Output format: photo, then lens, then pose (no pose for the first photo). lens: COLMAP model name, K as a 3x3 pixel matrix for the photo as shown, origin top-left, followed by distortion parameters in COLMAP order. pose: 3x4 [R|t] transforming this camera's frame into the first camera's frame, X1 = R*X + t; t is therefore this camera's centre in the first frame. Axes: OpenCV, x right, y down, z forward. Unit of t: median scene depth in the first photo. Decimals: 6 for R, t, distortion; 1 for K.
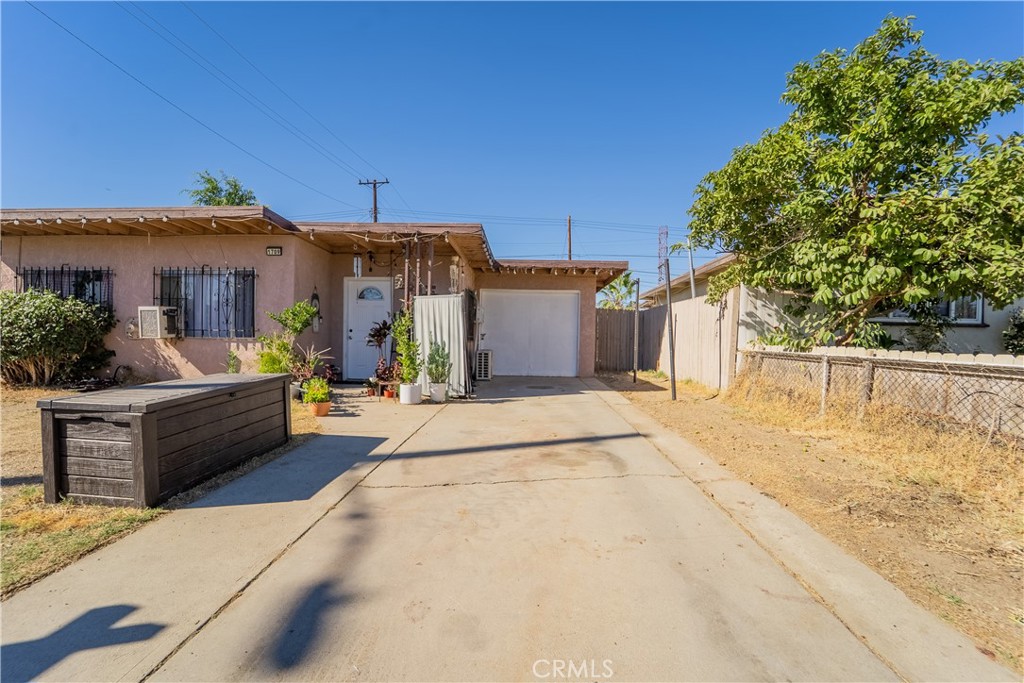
lens RADIAL K [[422.8, 0, 509.5], [0, 422.8, 346.7], [0, 0, 1]] dist [-0.019690, -0.000307]
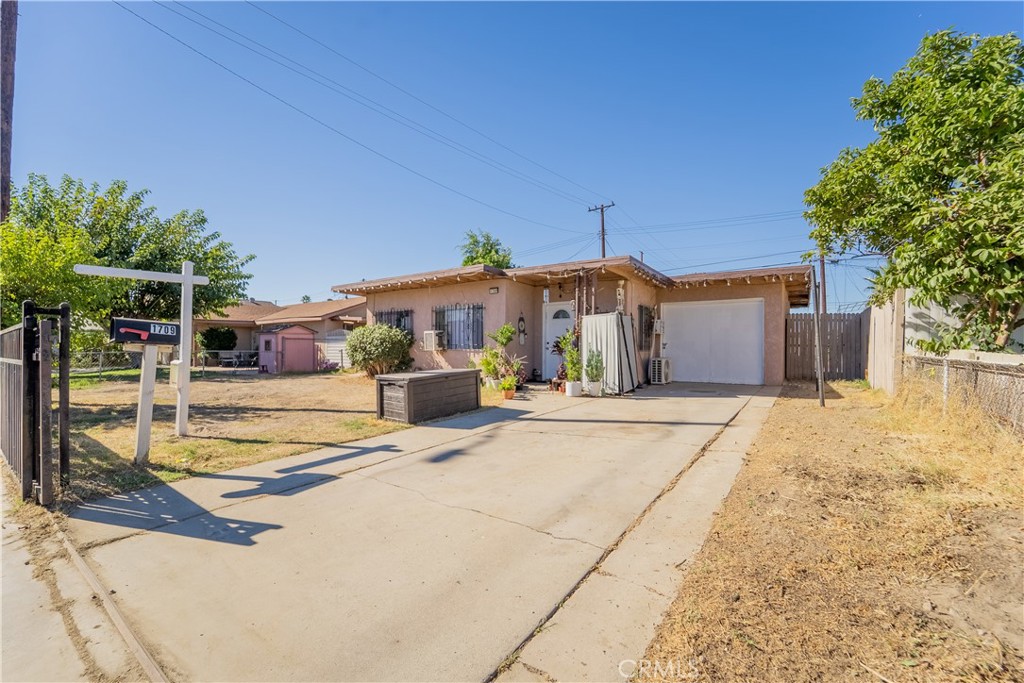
lens RADIAL K [[422.8, 0, 509.5], [0, 422.8, 346.7], [0, 0, 1]] dist [-0.019690, -0.000307]
pose [[0.842318, -0.016559, -0.538727, 0.291290], [0.002225, 0.999626, -0.027247, 0.011140], [0.538976, 0.021752, 0.842040, -0.225853]]
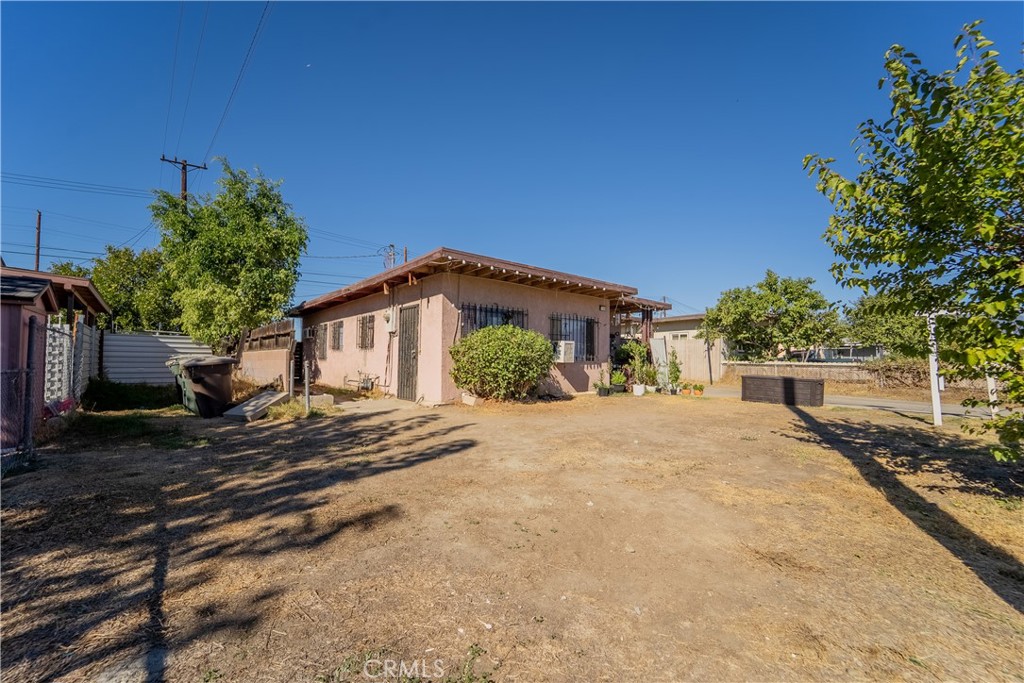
lens RADIAL K [[422.8, 0, 509.5], [0, 422.8, 346.7], [0, 0, 1]] dist [-0.019690, -0.000307]
pose [[0.718562, 0.008576, 0.695410, -1.978883], [0.017829, 0.999368, -0.030746, -0.033621], [-0.695235, 0.034491, 0.717955, 0.071914]]
